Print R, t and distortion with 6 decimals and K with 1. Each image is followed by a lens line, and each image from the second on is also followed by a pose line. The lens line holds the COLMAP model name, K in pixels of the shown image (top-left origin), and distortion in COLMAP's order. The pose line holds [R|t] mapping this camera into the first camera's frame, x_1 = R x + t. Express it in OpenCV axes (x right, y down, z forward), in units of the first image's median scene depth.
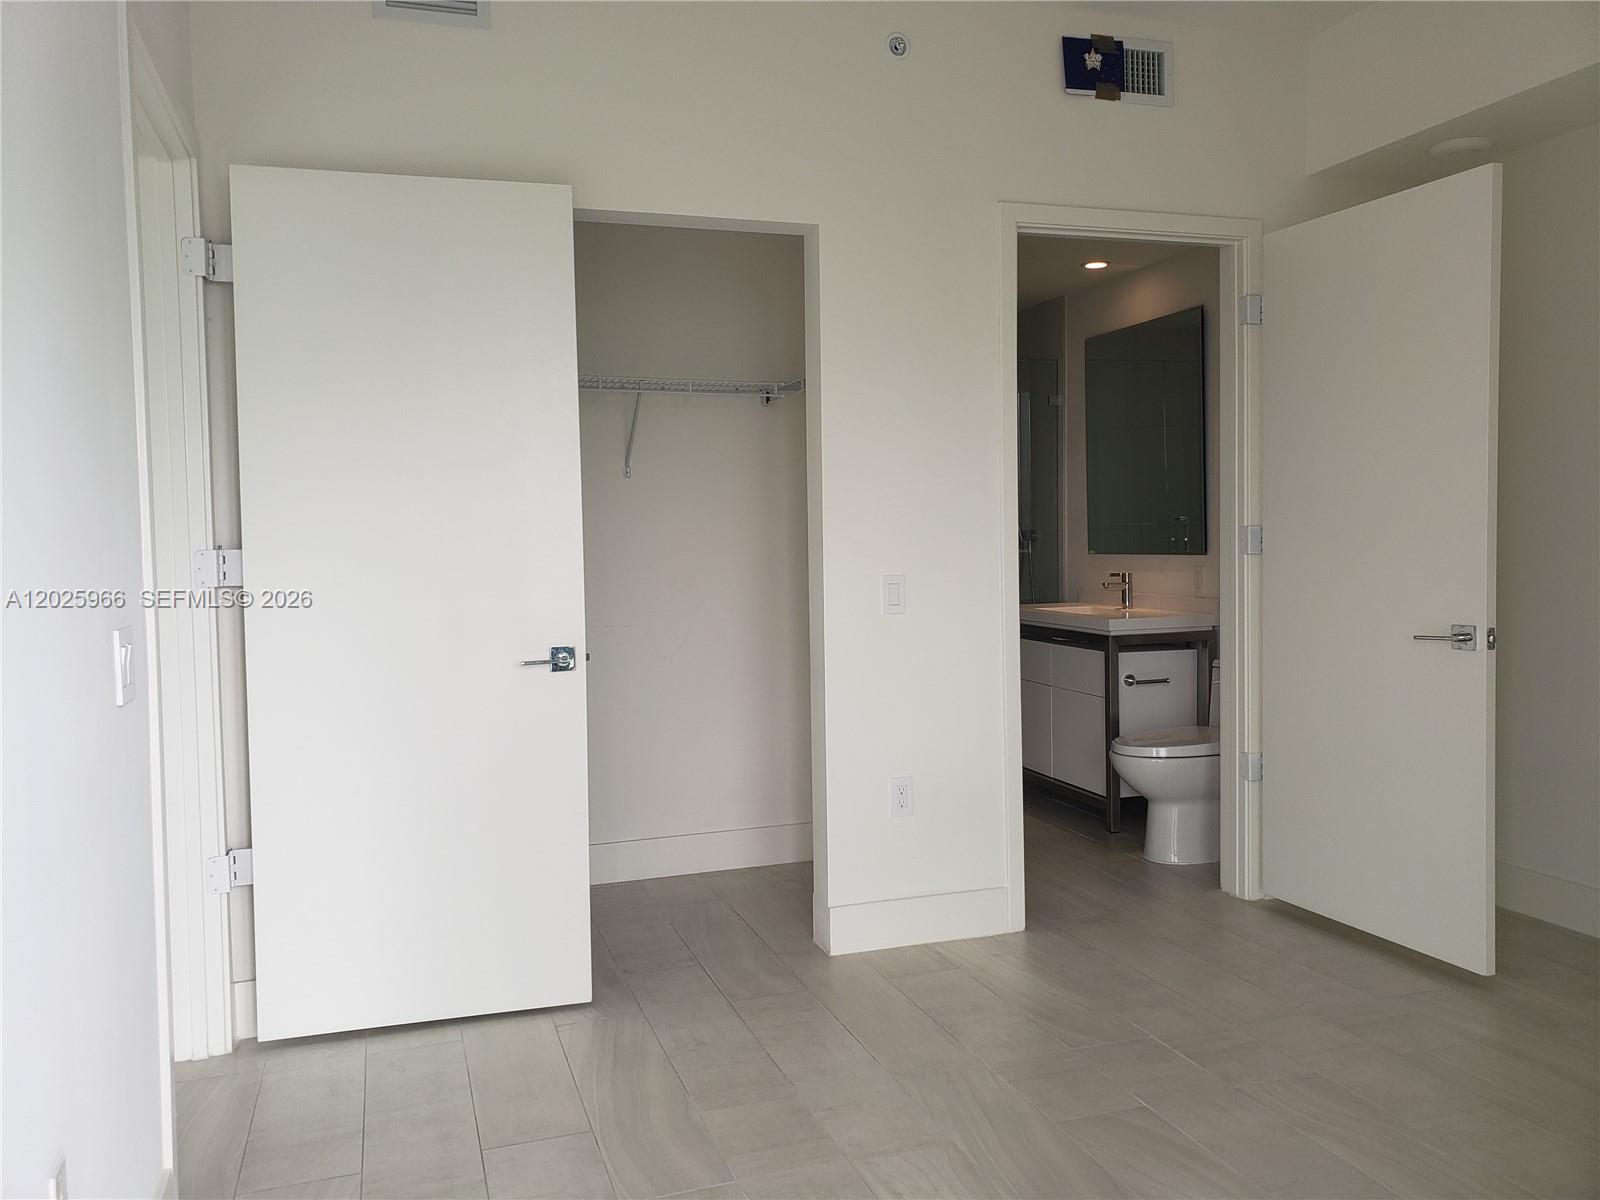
lens RADIAL K [[1245.9, 0, 800.8], [0, 1245.9, 597.7], [0, 0, 1]] dist [-0.008640, -0.003621]
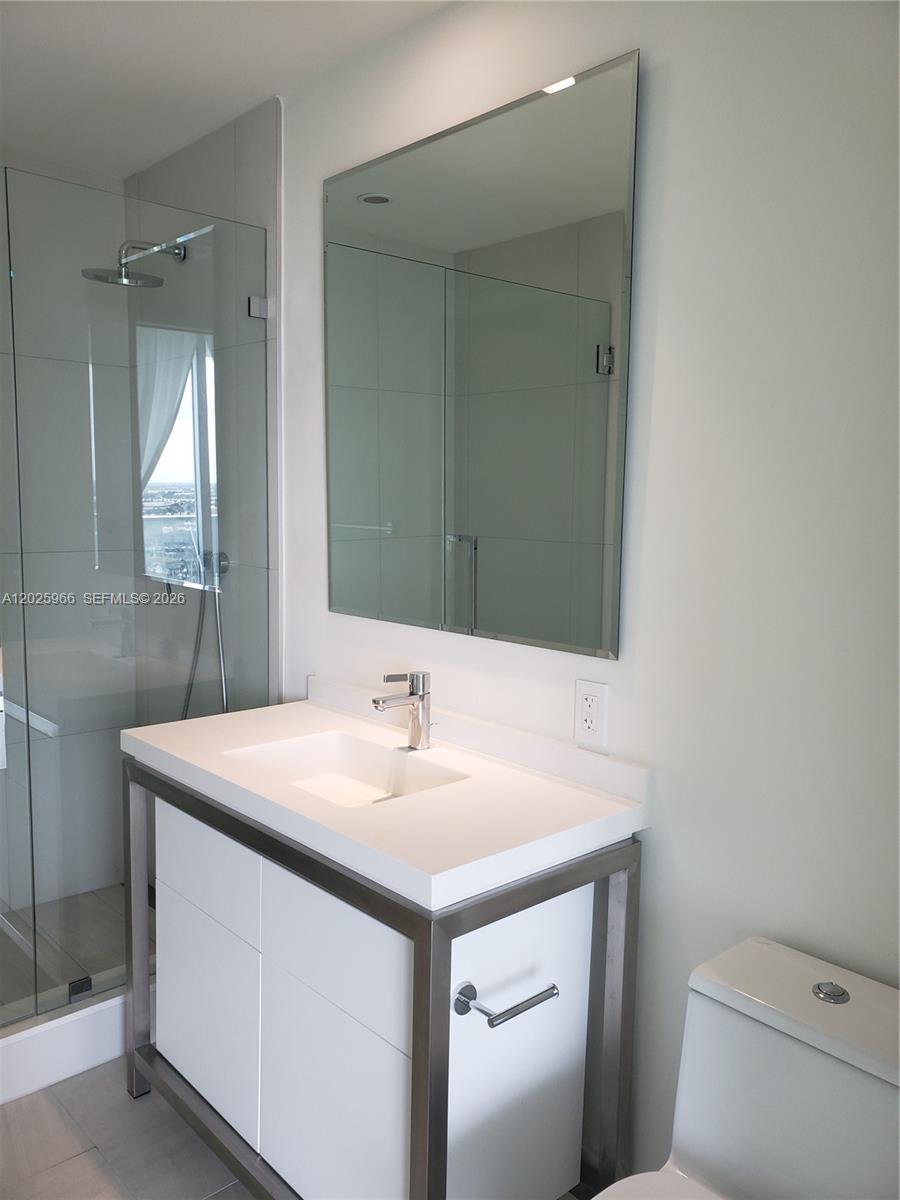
lens RADIAL K [[934.4, 0, 451.8], [0, 934.4, 600.7], [0, 0, 1]] dist [-0.008640, -0.003621]
pose [[0.915346, -0.023061, 0.402008, 0.120450], [-0.002661, 0.997990, 0.063309, -0.064727], [-0.402660, -0.059019, 0.913445, 0.618818]]
